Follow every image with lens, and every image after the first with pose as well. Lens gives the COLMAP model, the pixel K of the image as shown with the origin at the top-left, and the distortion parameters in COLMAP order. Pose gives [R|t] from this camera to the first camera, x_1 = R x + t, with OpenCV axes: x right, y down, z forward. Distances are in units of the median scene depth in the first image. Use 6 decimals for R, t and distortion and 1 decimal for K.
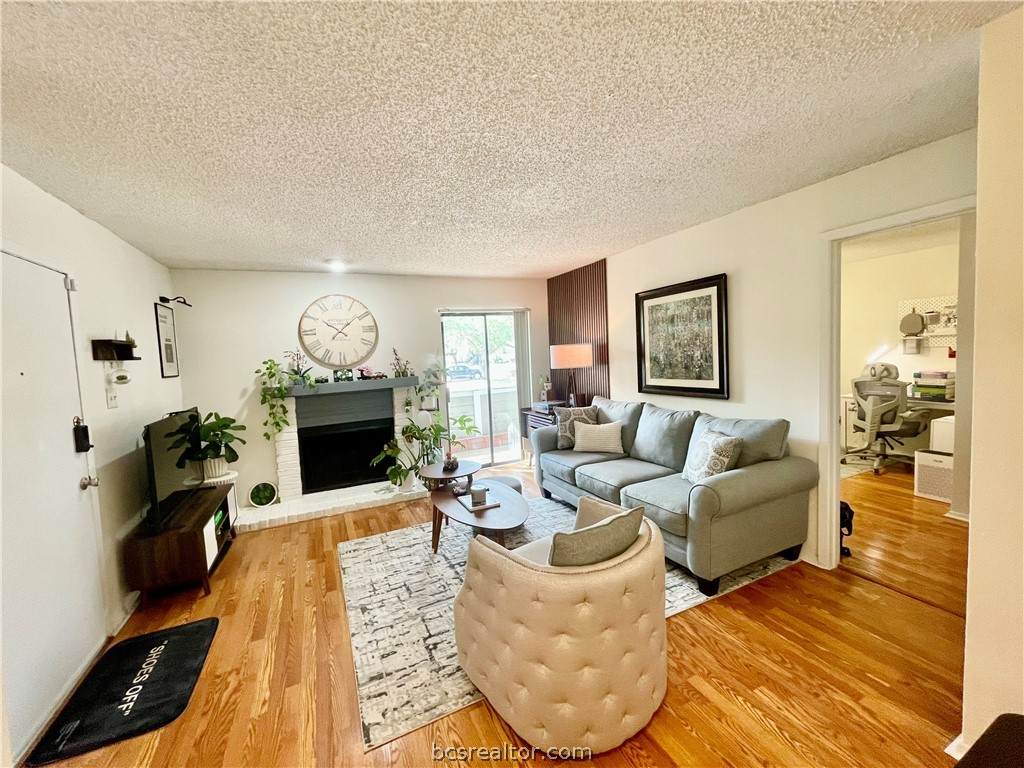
lens RADIAL K [[412.8, 0, 507.7], [0, 412.8, 380.7], [0, 0, 1]] dist [-0.000274, 0.000031]
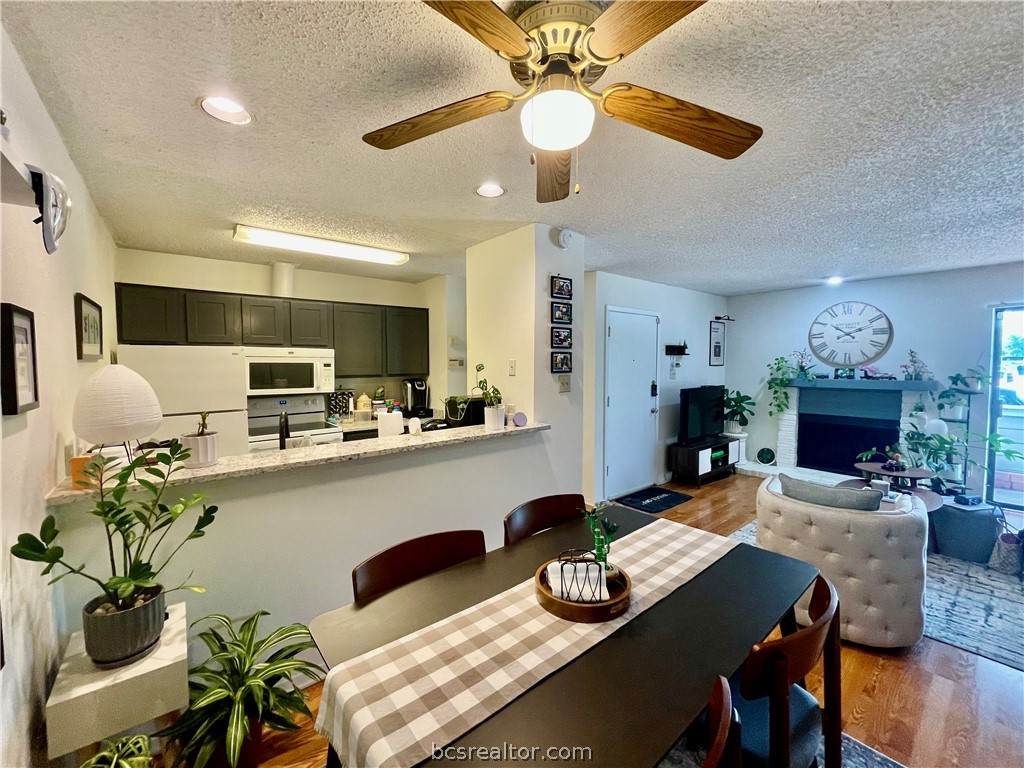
lens RADIAL K [[416.7, 0, 514.3], [0, 416.7, 379.9], [0, 0, 1]] dist [0.004597, 0.000342]
pose [[0.252178, 0.093018, -0.963200, 0.504280], [-0.074518, 0.994280, 0.076510, -0.017202], [0.964807, 0.052482, 0.257667, -0.167035]]
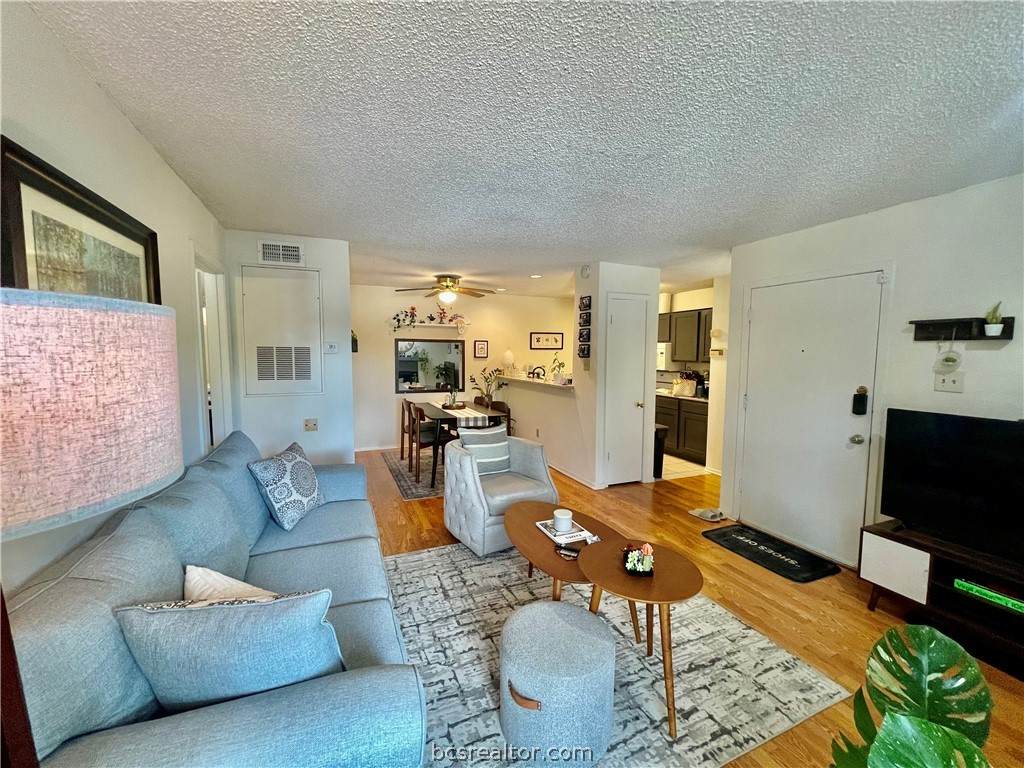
lens RADIAL K [[412.8, 0, 507.7], [0, 412.8, 380.7], [0, 0, 1]] dist [-0.000274, 0.000031]
pose [[-0.998639, 0.038317, 0.035376, -0.001135], [0.042853, 0.989513, 0.137939, -0.081392], [-0.029720, 0.139267, -0.989809, 1.221271]]
